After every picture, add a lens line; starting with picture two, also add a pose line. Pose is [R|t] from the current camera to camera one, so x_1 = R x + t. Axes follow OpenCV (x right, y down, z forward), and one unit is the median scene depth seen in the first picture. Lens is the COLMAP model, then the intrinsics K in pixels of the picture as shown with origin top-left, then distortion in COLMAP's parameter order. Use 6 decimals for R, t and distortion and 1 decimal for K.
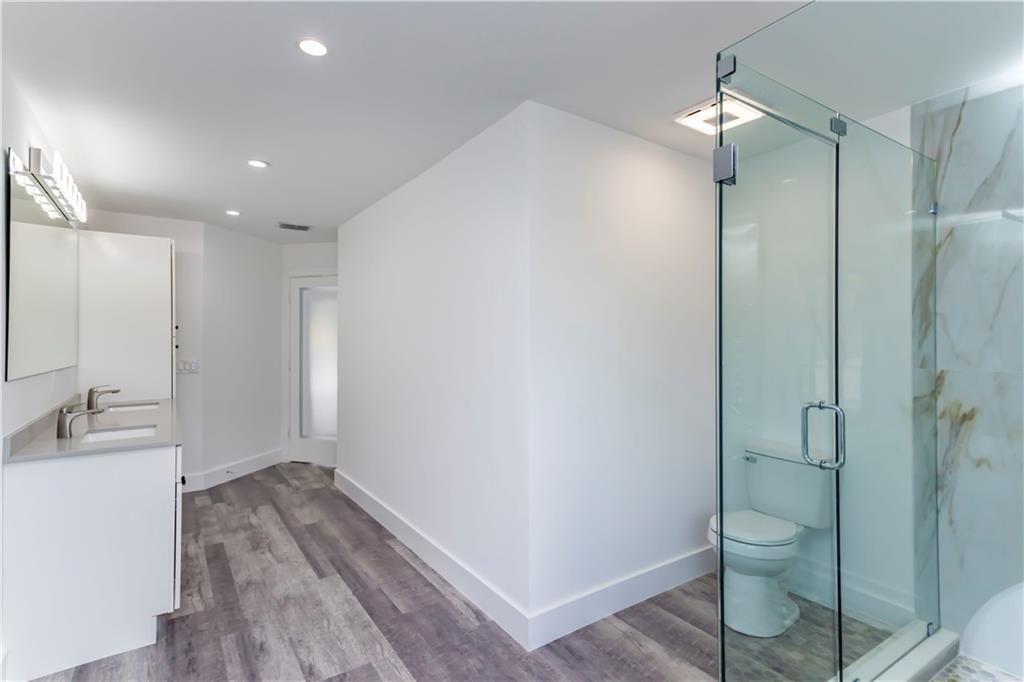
lens RADIAL K [[514.3, 0, 517.6], [0, 514.3, 342.9], [0, 0, 1]] dist [0.020905, 0.000364]
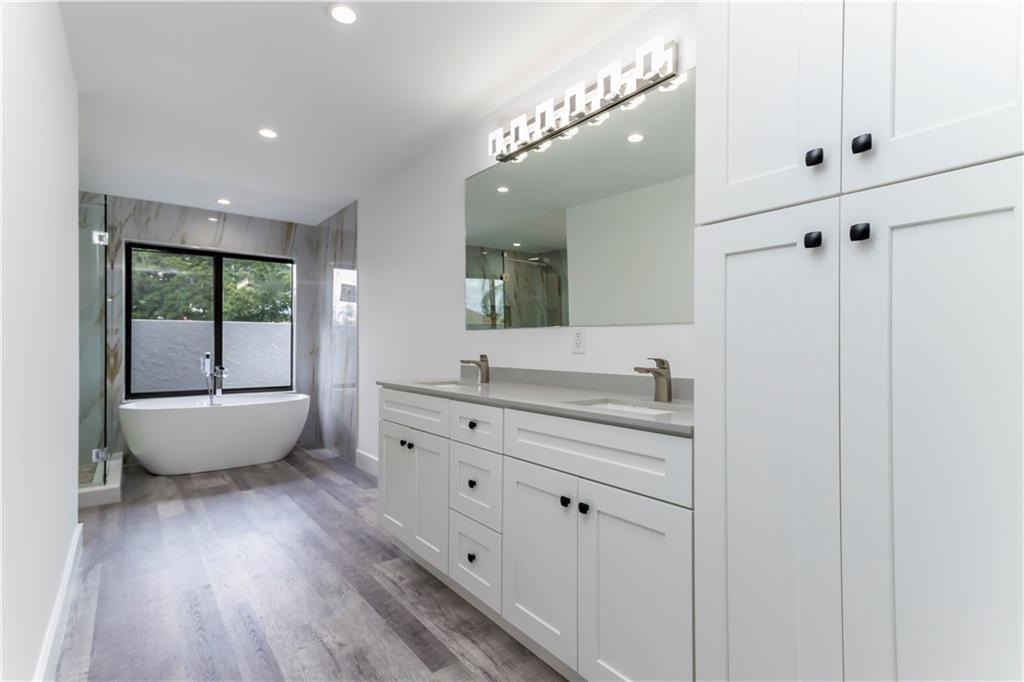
lens RADIAL K [[491.0, 0, 511.8], [0, 491.0, 338.9], [0, 0, 1]] dist [0.026917, 0.002969]
pose [[-0.998548, -0.009031, -0.053104, -0.746383], [-0.008302, 0.999869, -0.013926, 0.078593], [0.053222, -0.013465, -0.998492, 1.806434]]
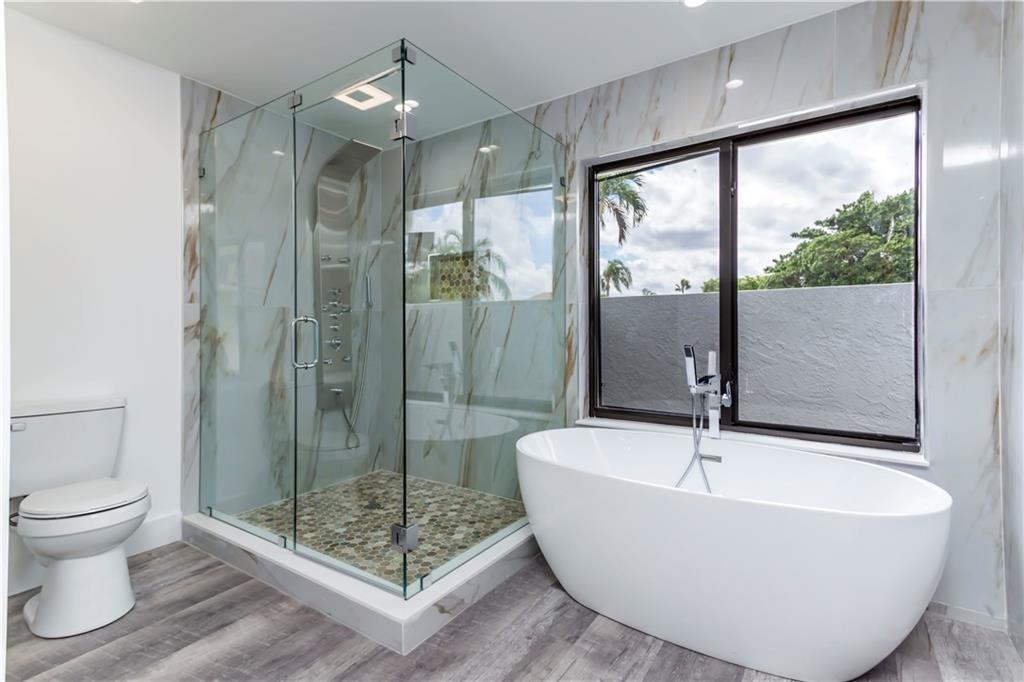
lens RADIAL K [[491.0, 0, 494.8], [0, 491.0, 327.6], [0, 0, 1]] dist [0.026917, 0.002969]
pose [[-0.363258, 0.001928, 0.931687, -0.432161], [-0.001886, 0.999994, -0.002805, 0.086051], [-0.931687, -0.002776, -0.363252, 0.614532]]
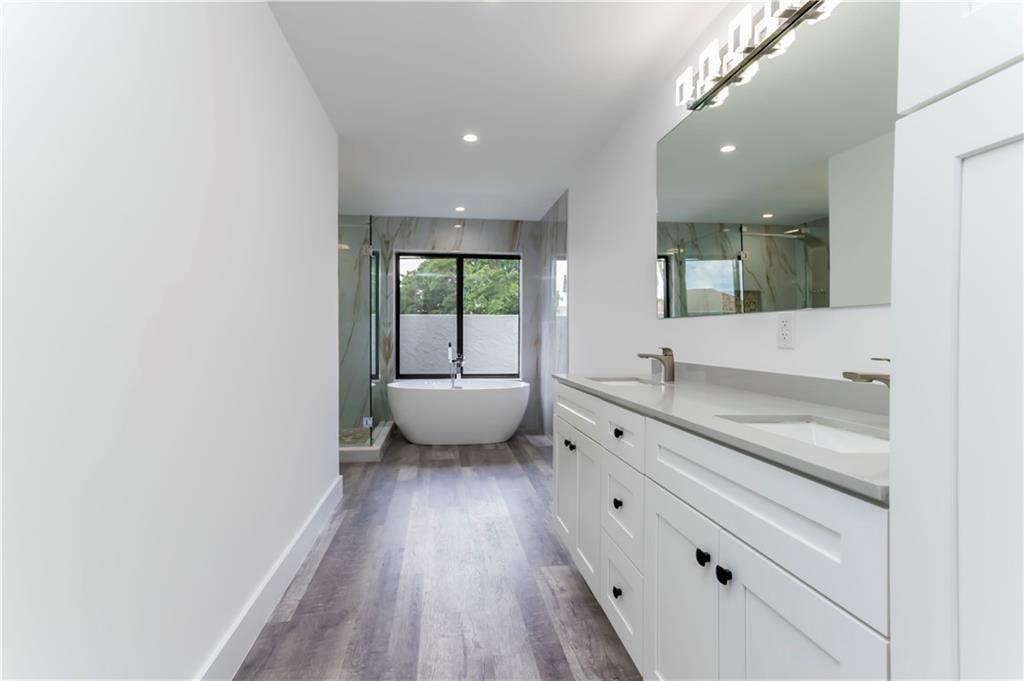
lens RADIAL K [[491.0, 0, 499.6], [0, 491.0, 336.5], [0, 0, 1]] dist [0.026917, 0.002969]
pose [[-0.887998, -0.012869, 0.459667, -0.867562], [-0.012139, 0.999916, 0.004544, 0.077162], [-0.459687, -0.001545, -0.888080, 1.685849]]
